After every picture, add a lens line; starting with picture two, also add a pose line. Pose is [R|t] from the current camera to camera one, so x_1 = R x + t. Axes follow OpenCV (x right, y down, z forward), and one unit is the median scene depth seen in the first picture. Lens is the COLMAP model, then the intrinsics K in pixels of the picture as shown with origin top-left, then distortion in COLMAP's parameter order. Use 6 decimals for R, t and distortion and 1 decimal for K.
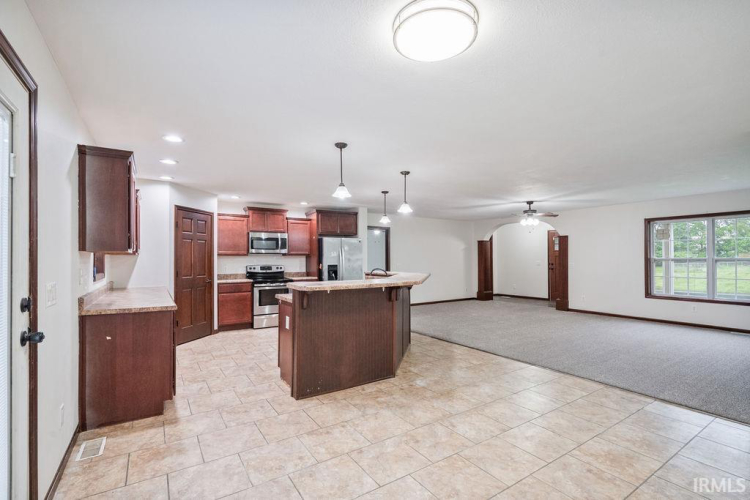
lens RADIAL K [[347.3, 0, 374.4], [0, 347.3, 256.8], [0, 0, 1]] dist [-0.001372, -0.000149]
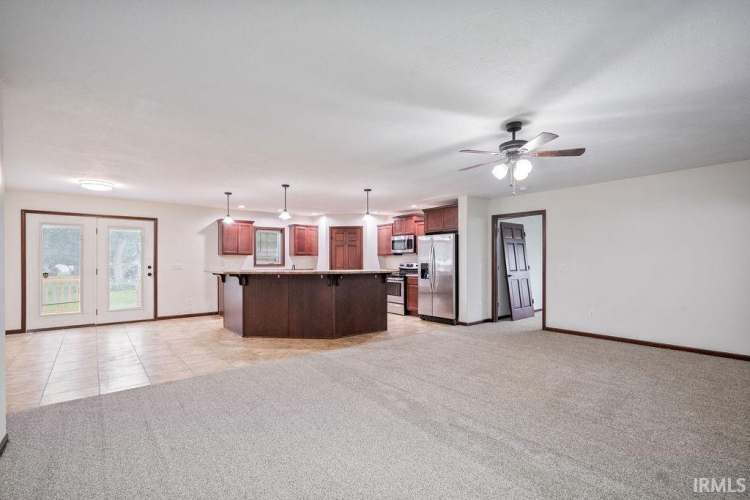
lens RADIAL K [[347.3, 0, 374.4], [0, 347.3, 256.8], [0, 0, 1]] dist [-0.001372, -0.000149]
pose [[0.107052, -0.009423, -0.994209, 0.891408], [0.005861, 0.999944, -0.008846, 0.013784], [0.994236, -0.004880, 0.107102, 0.793481]]
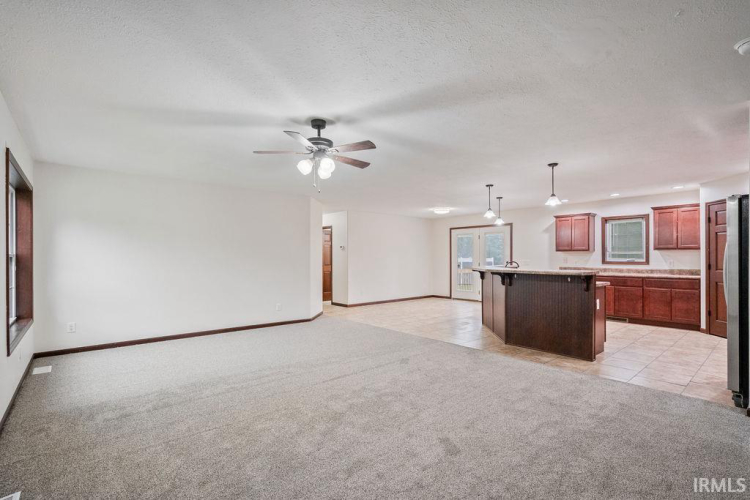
lens RADIAL K [[347.3, 0, 374.4], [0, 347.3, 256.8], [0, 0, 1]] dist [-0.001372, -0.000149]
pose [[-0.992894, 0.004156, -0.118928, 0.436081], [0.005187, 0.999952, -0.008362, 0.018307], [0.118887, -0.008919, -0.992868, 1.484444]]
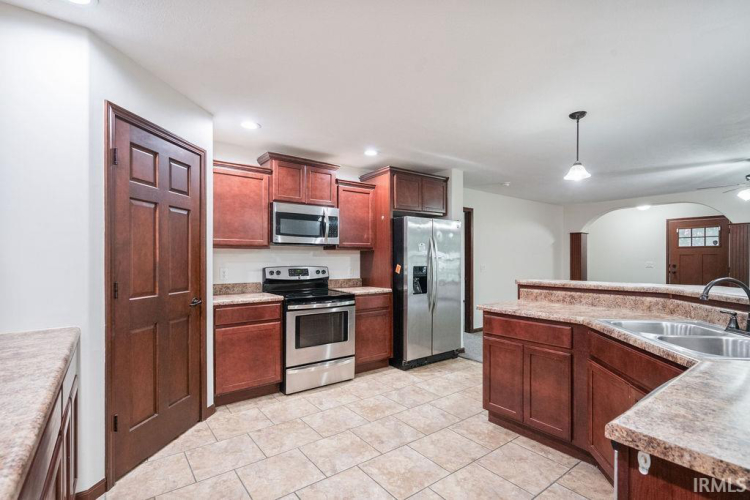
lens RADIAL K [[354.3, 0, 375.1], [0, 354.3, 260.8], [0, 0, 1]] dist [0.001687, 0.000273]
pose [[0.997491, 0.003971, 0.070688, -0.245090], [-0.004638, 0.999946, 0.009276, 0.009917], [-0.070647, -0.009580, 0.997455, 0.465175]]
